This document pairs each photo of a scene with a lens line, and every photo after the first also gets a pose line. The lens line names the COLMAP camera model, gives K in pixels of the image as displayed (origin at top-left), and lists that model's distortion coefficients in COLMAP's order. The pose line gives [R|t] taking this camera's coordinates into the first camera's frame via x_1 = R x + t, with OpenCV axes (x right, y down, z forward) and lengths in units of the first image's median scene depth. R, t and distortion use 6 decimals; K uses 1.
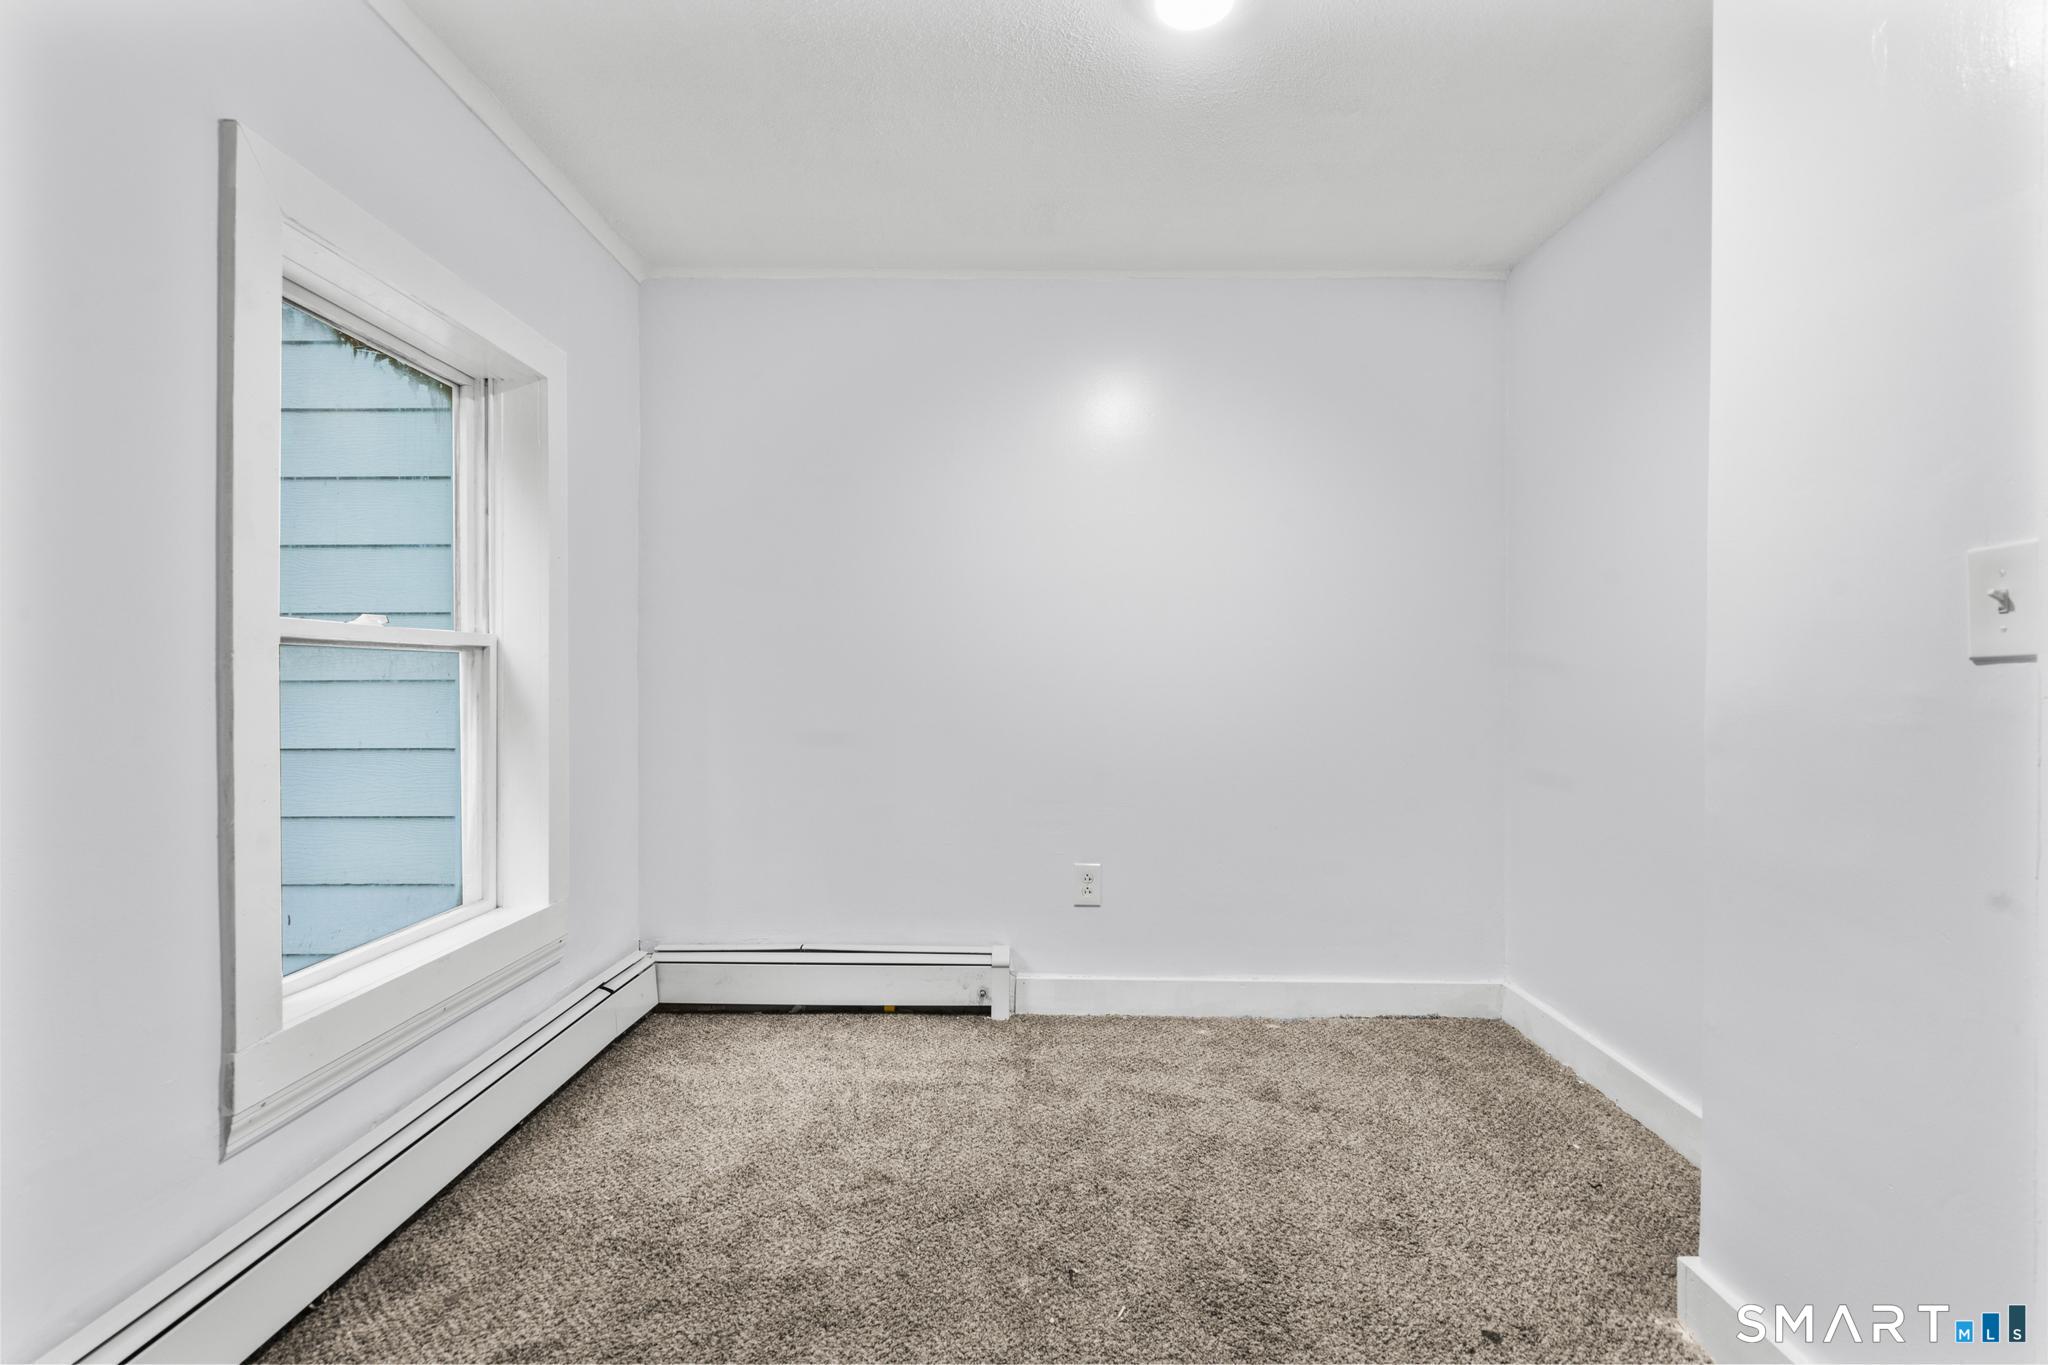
lens RADIAL K [[924.2, 0, 1030.5], [0, 924.2, 679.0], [0, 0, 1]] dist [-0.002173, 0.003160]
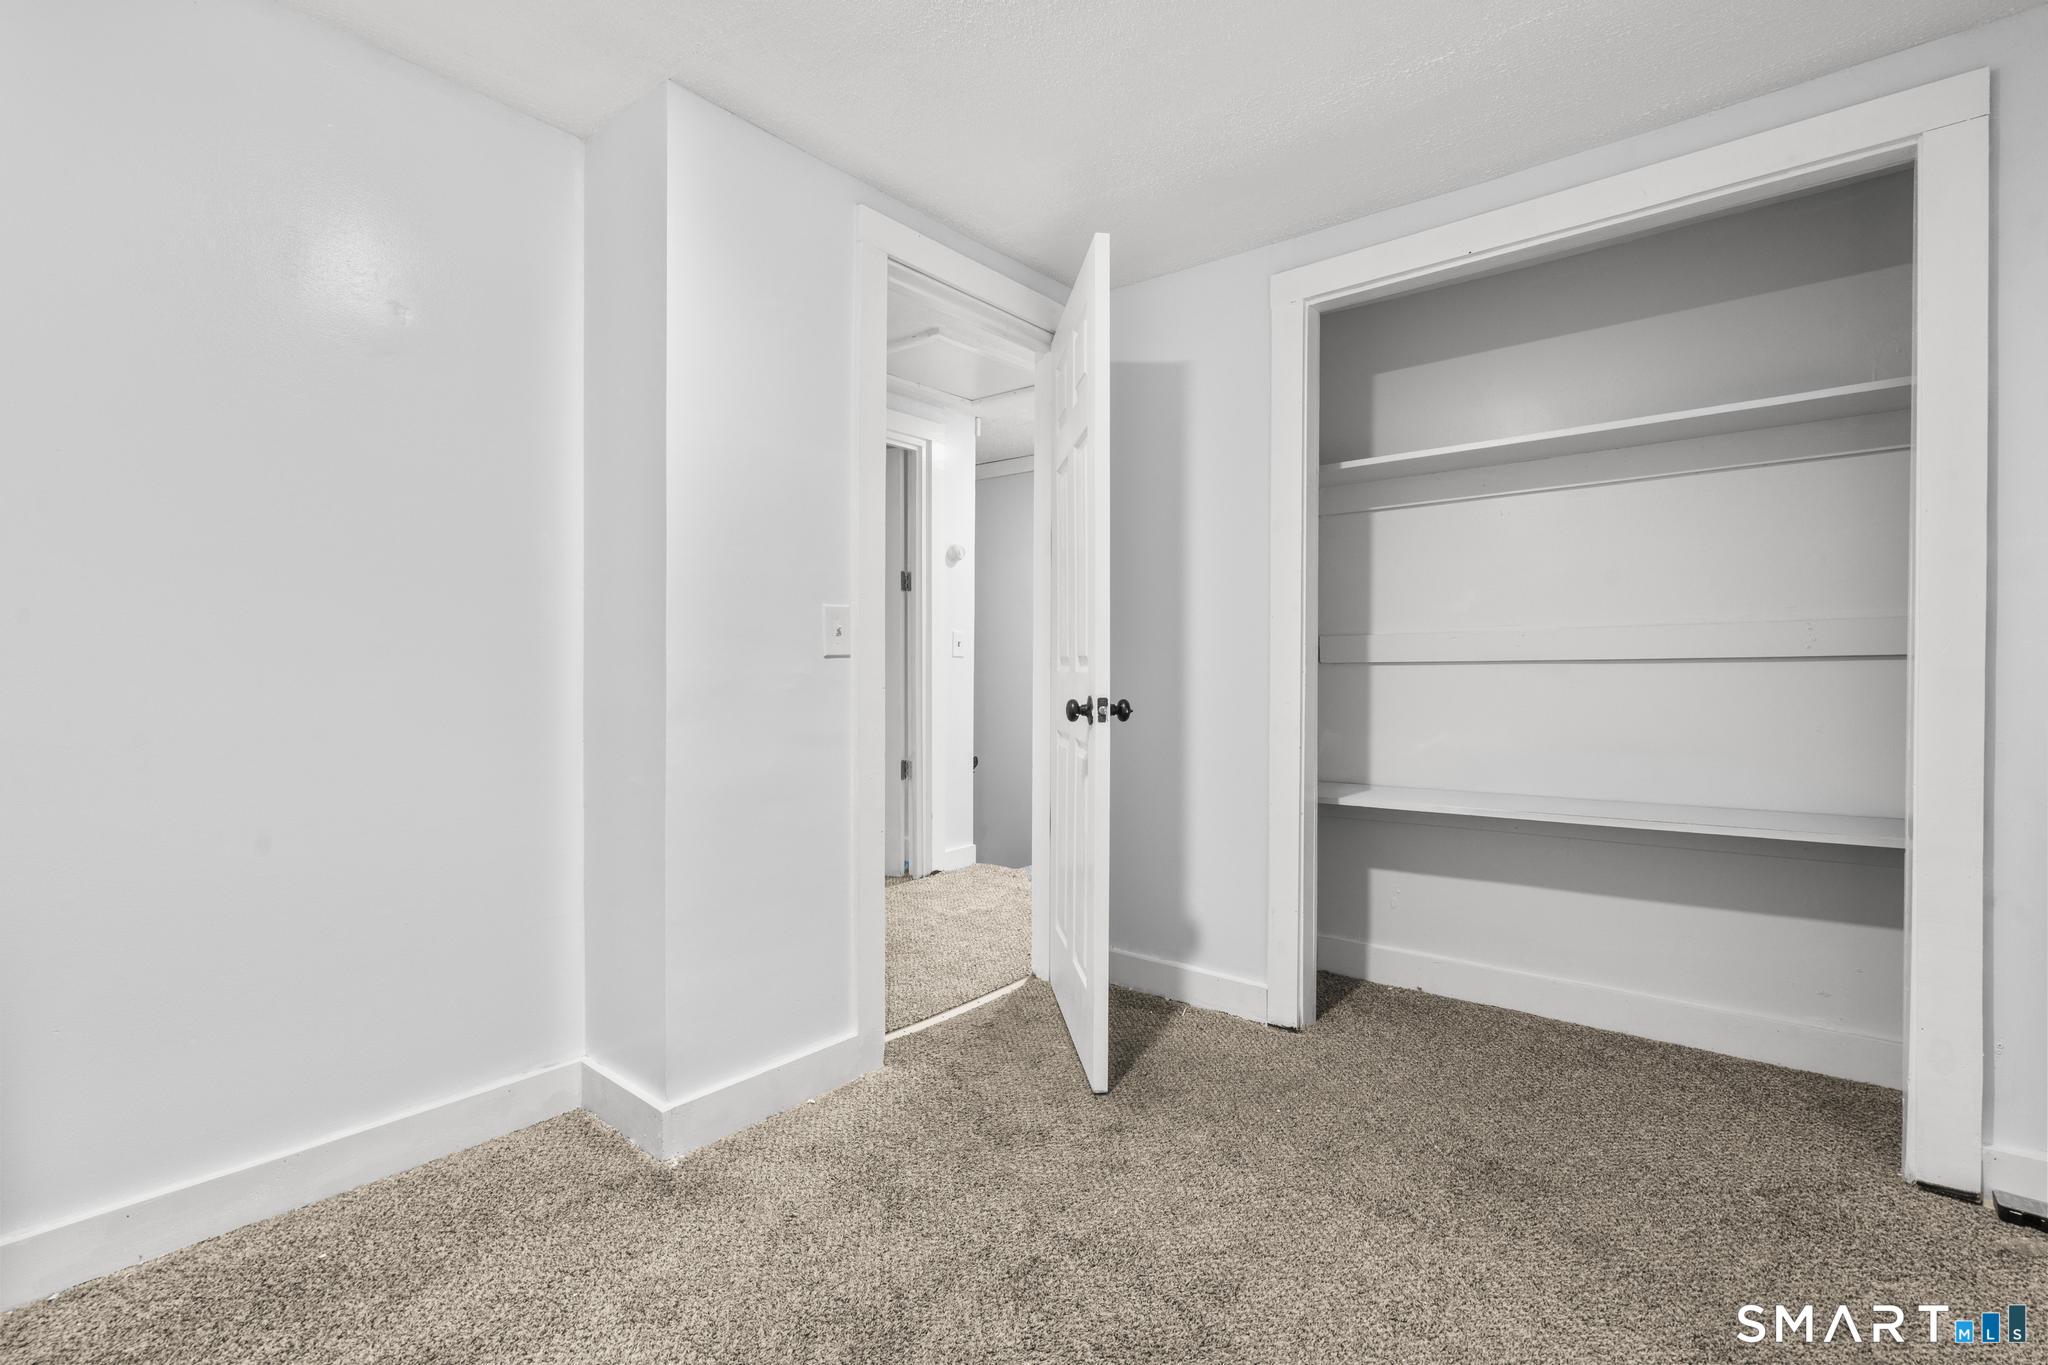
lens RADIAL K [[922.9, 0, 1032.2], [0, 922.9, 678.5], [0, 0, 1]] dist [-0.003802, 0.003727]
pose [[-0.781637, -0.000729, 0.623733, -0.744501], [0.001987, 0.999991, 0.003659, 0.025822], [-0.623730, 0.004099, -0.781629, 2.464460]]
